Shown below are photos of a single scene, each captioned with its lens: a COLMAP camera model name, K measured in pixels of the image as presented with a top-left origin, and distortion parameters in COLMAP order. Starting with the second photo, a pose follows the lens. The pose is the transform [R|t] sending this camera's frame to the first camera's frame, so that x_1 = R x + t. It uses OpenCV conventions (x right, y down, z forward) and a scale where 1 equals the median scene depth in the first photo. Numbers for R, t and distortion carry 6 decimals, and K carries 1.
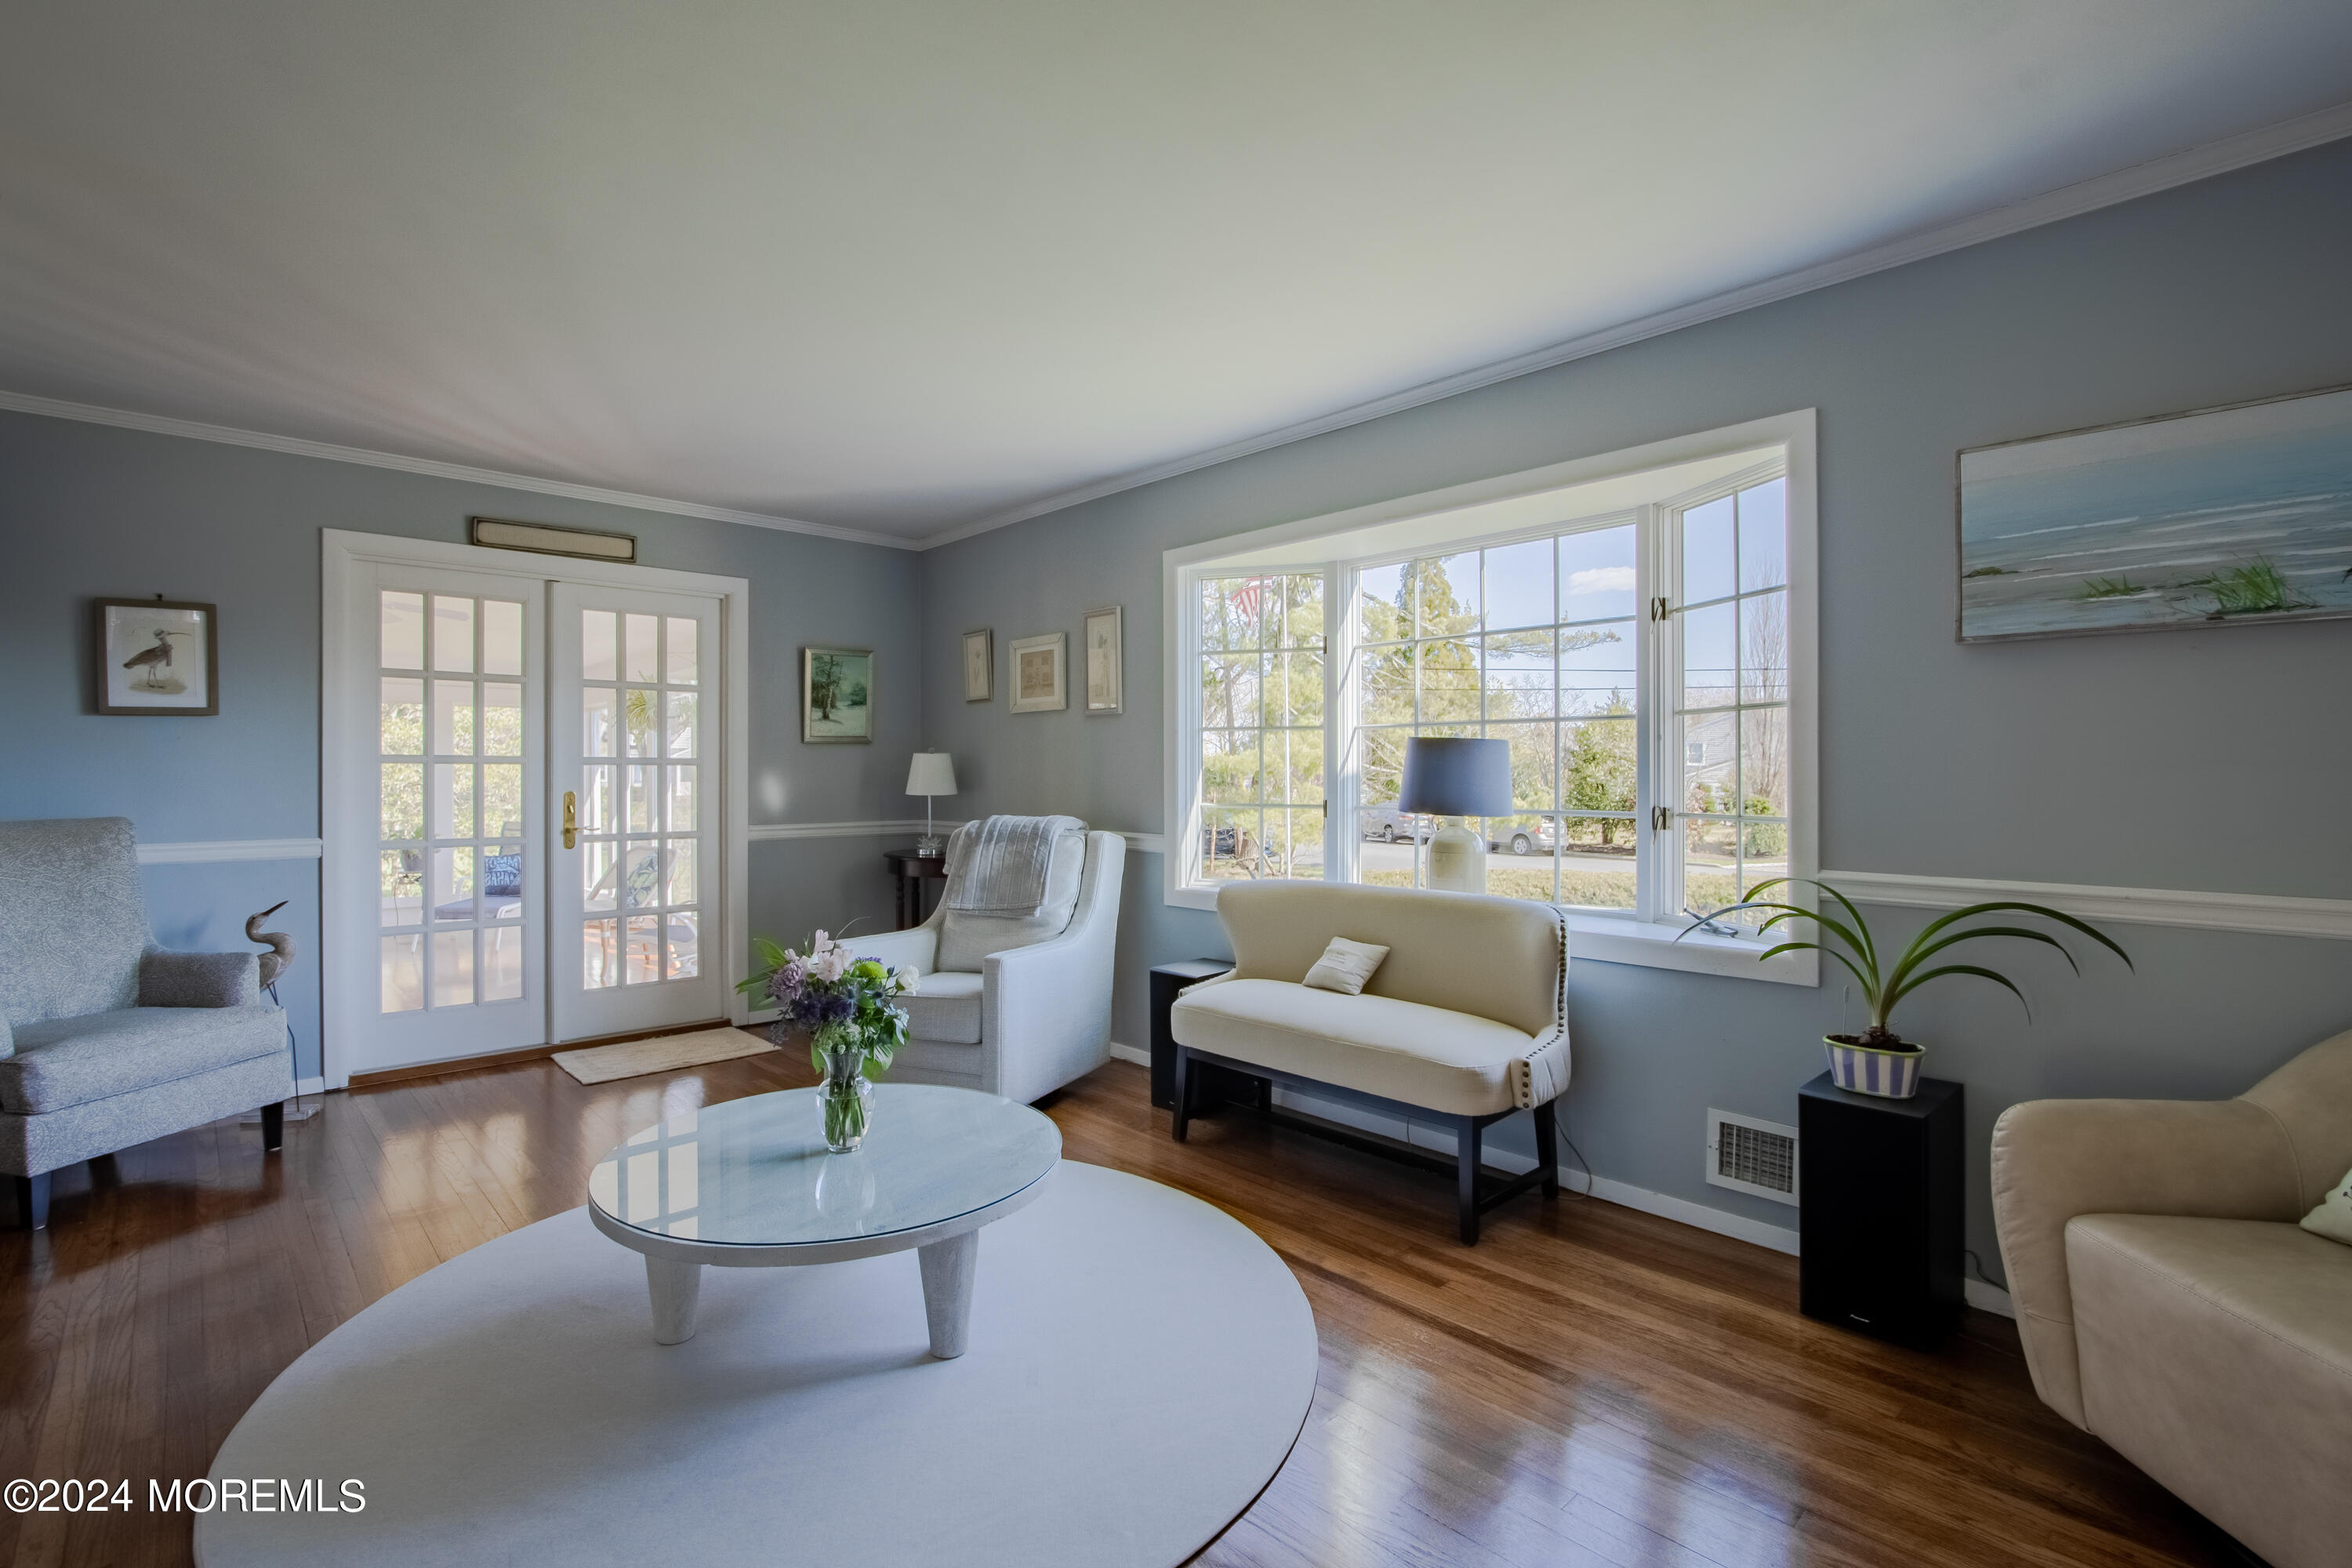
lens RADIAL K [[1100.0, 0, 1167.9], [0, 1100.0, 773.4], [0, 0, 1]] dist [-0.014920, 0.000792]
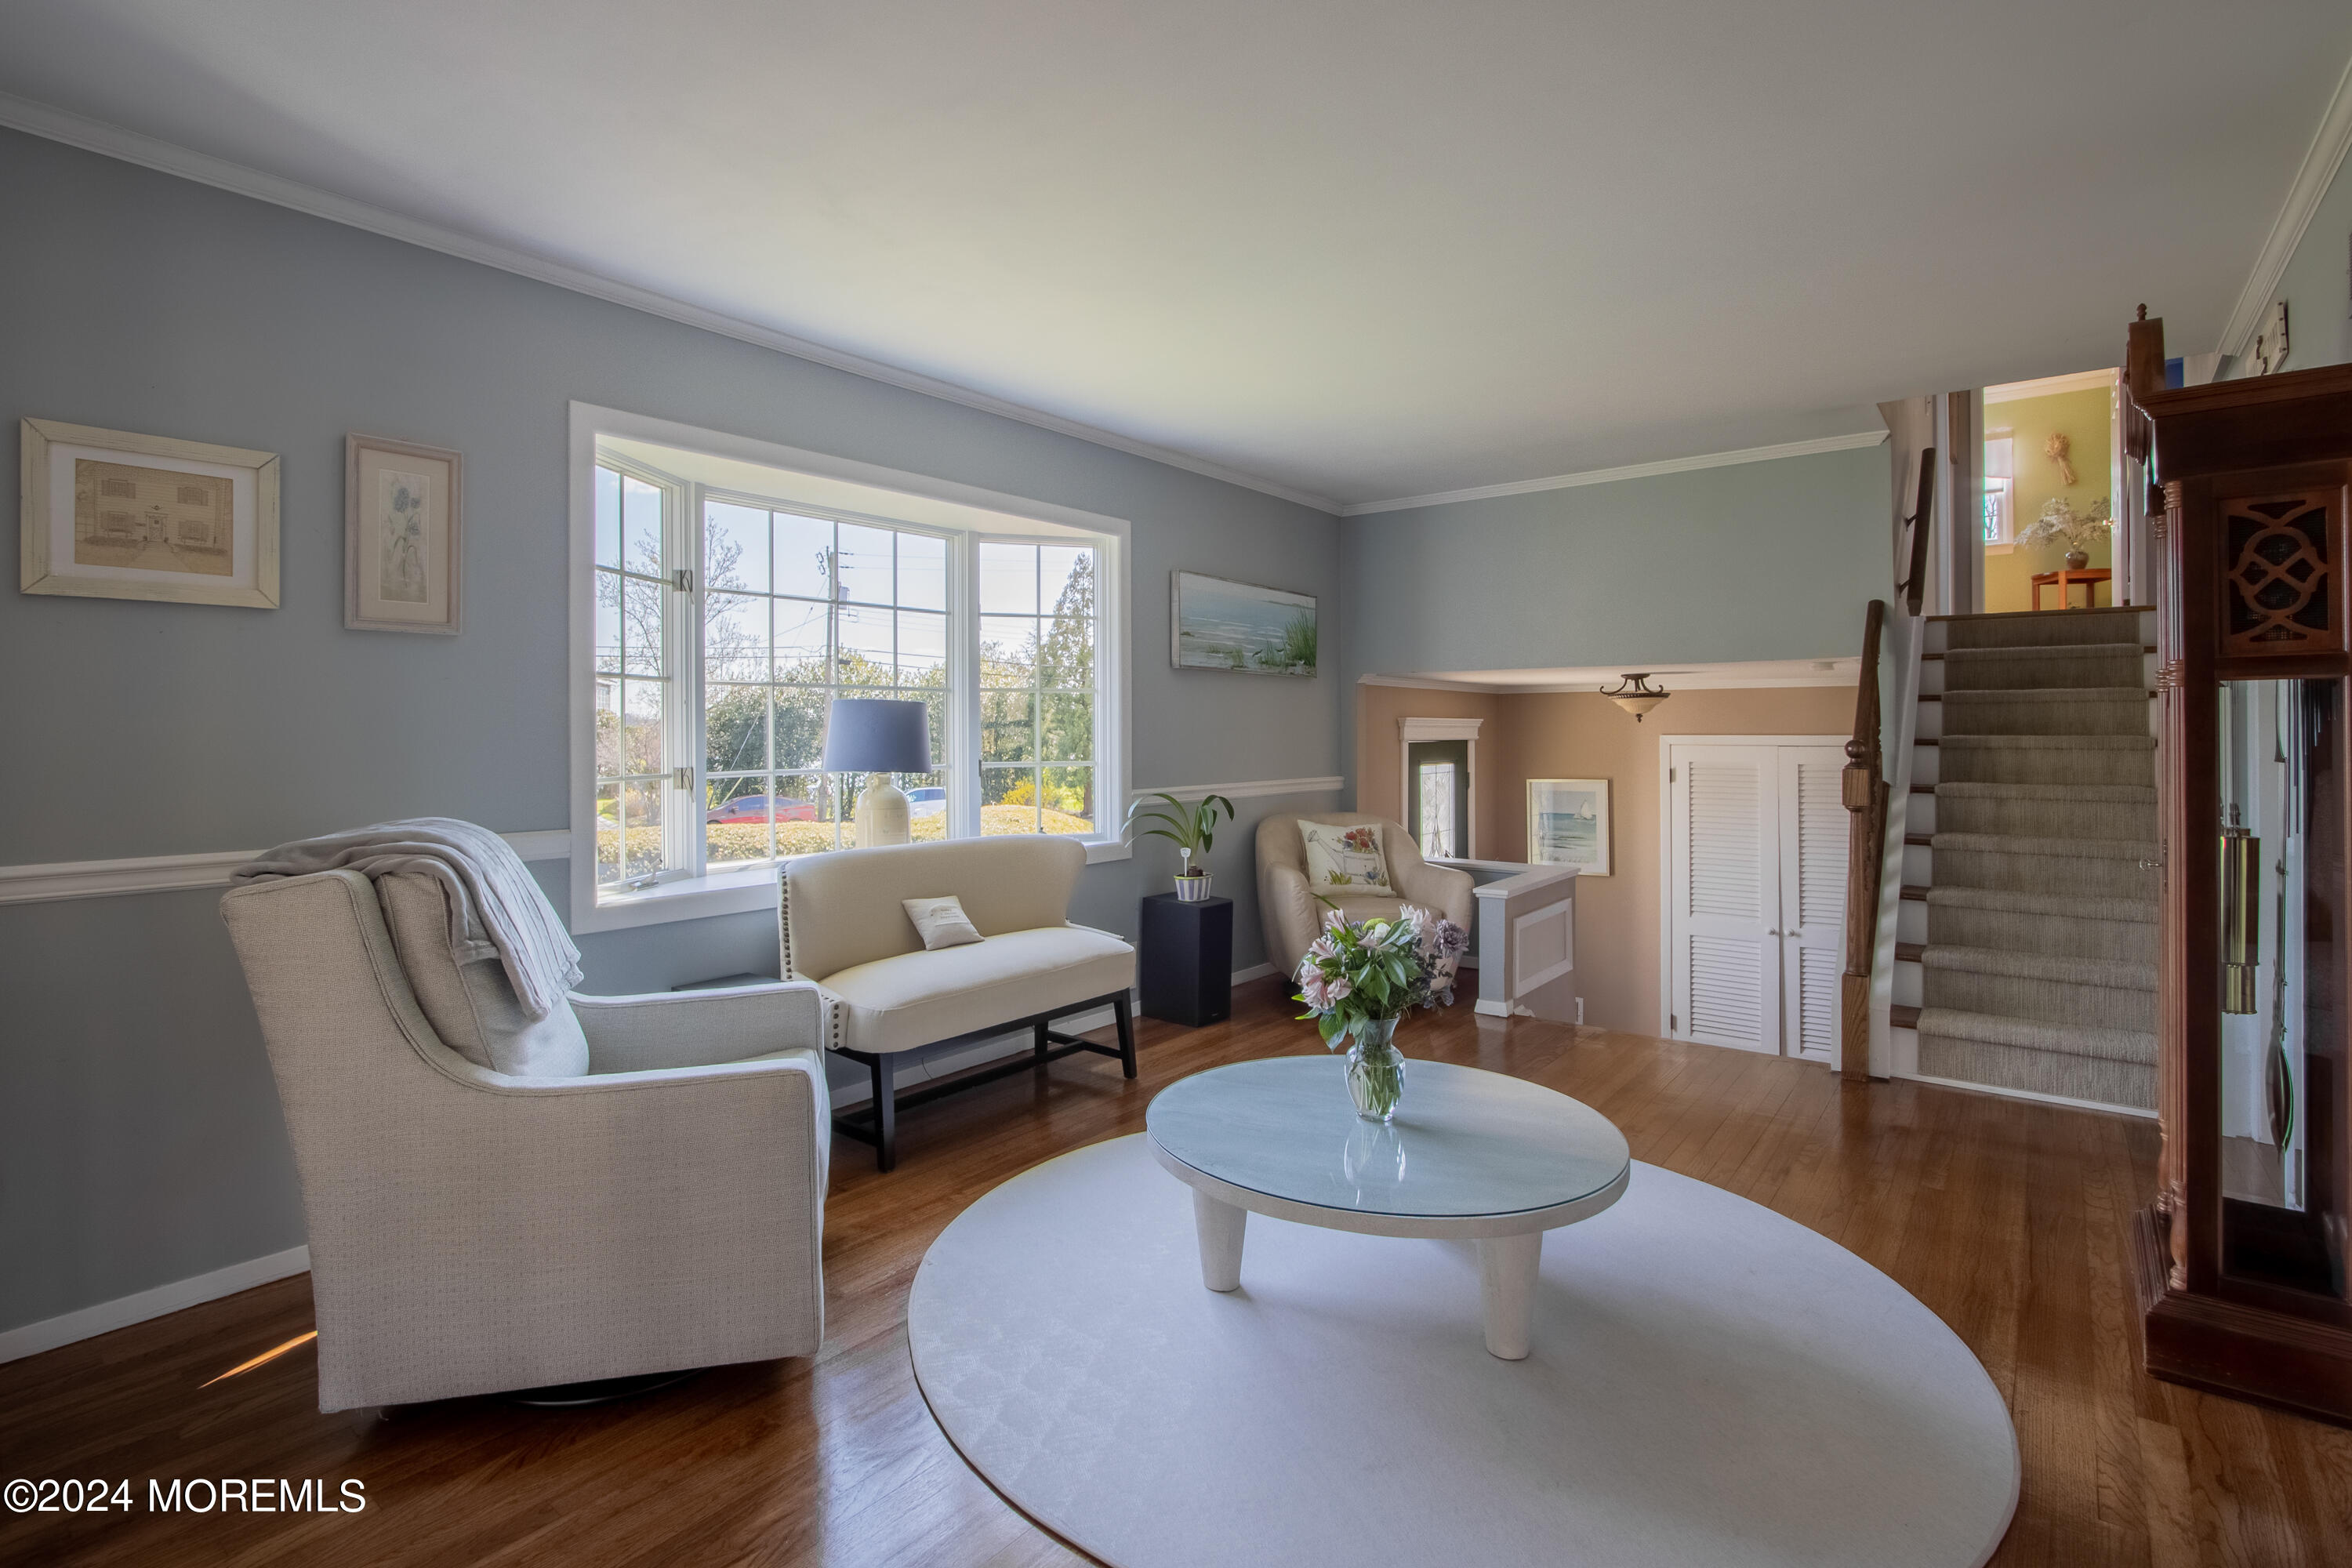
lens RADIAL K [[1156.3, 0, 1095.9], [0, 1156.3, 724.3], [0, 0, 1]] dist [-0.016513, -0.000167]
pose [[-0.126924, 0.007536, 0.991884, -0.727637], [0.004240, 0.999966, -0.007054, -0.001354], [-0.991903, 0.003310, -0.126952, 0.777132]]
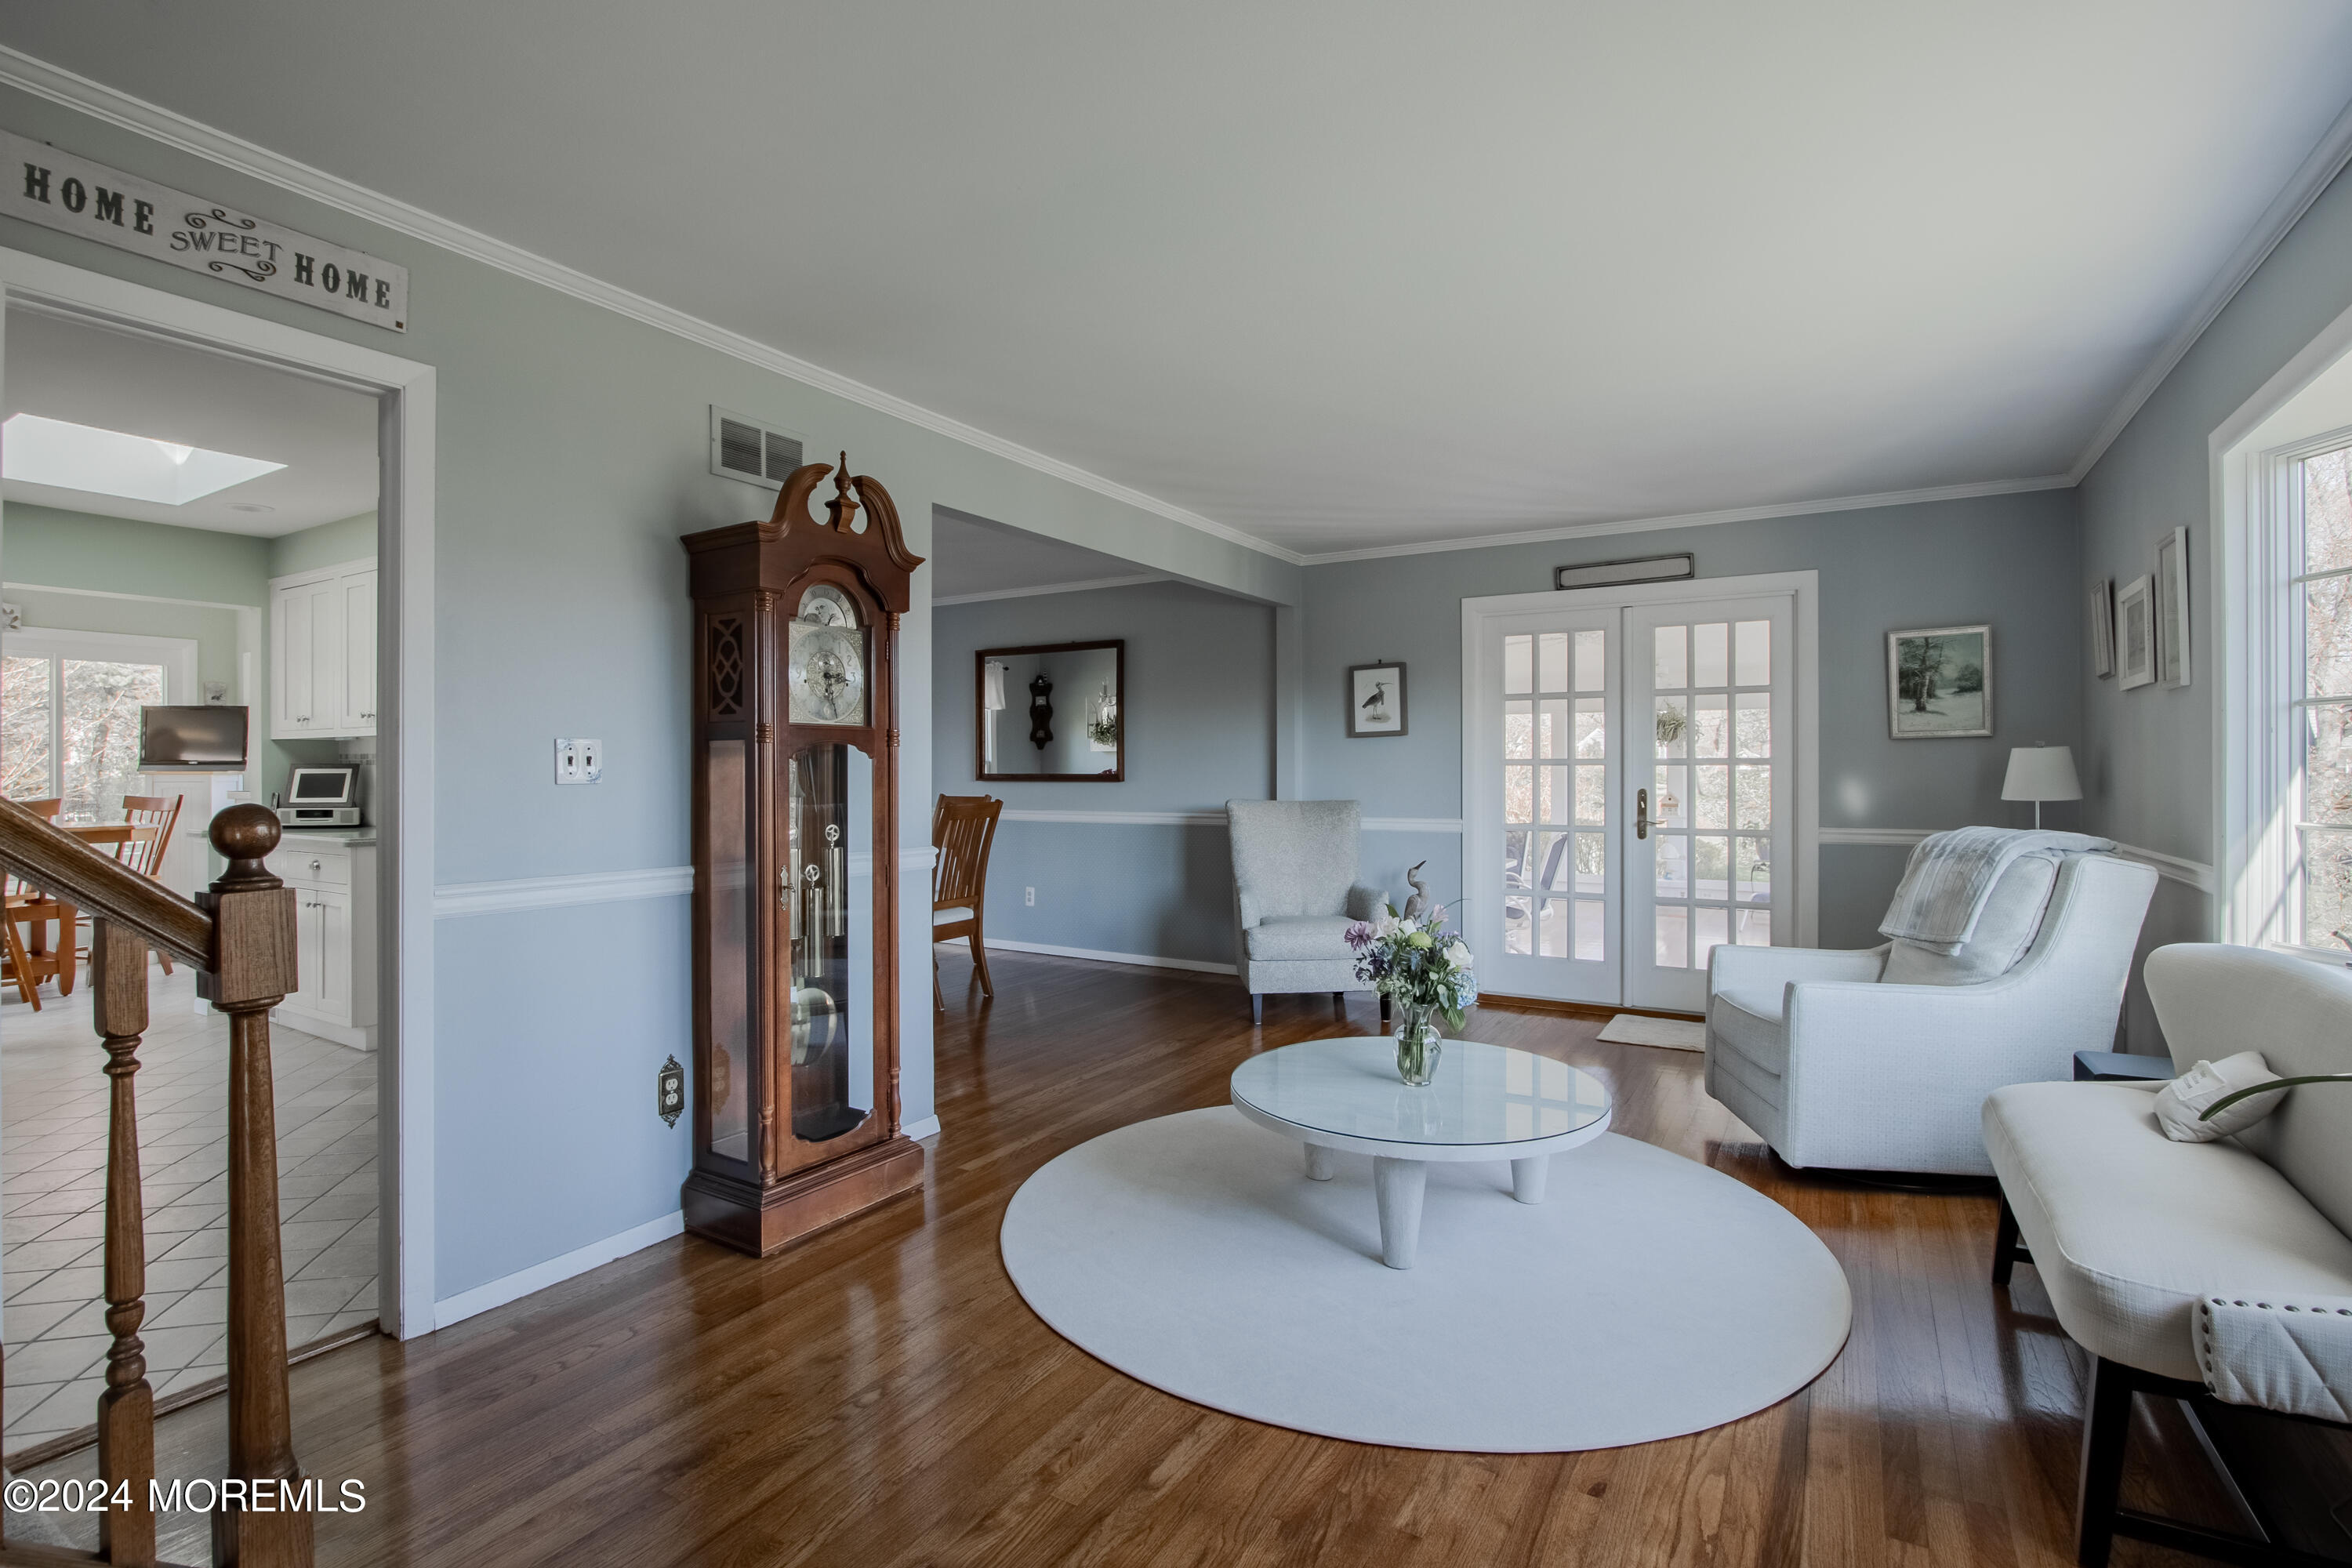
lens RADIAL K [[1100.0, 0, 1163.3], [0, 1100.0, 774.7], [0, 0, 1]] dist [-0.014920, 0.000792]
pose [[0.271906, 0.002185, -0.962321, 0.448523], [0.002134, 0.999994, 0.002873, -0.002715], [0.962321, -0.002835, 0.271900, 0.224869]]
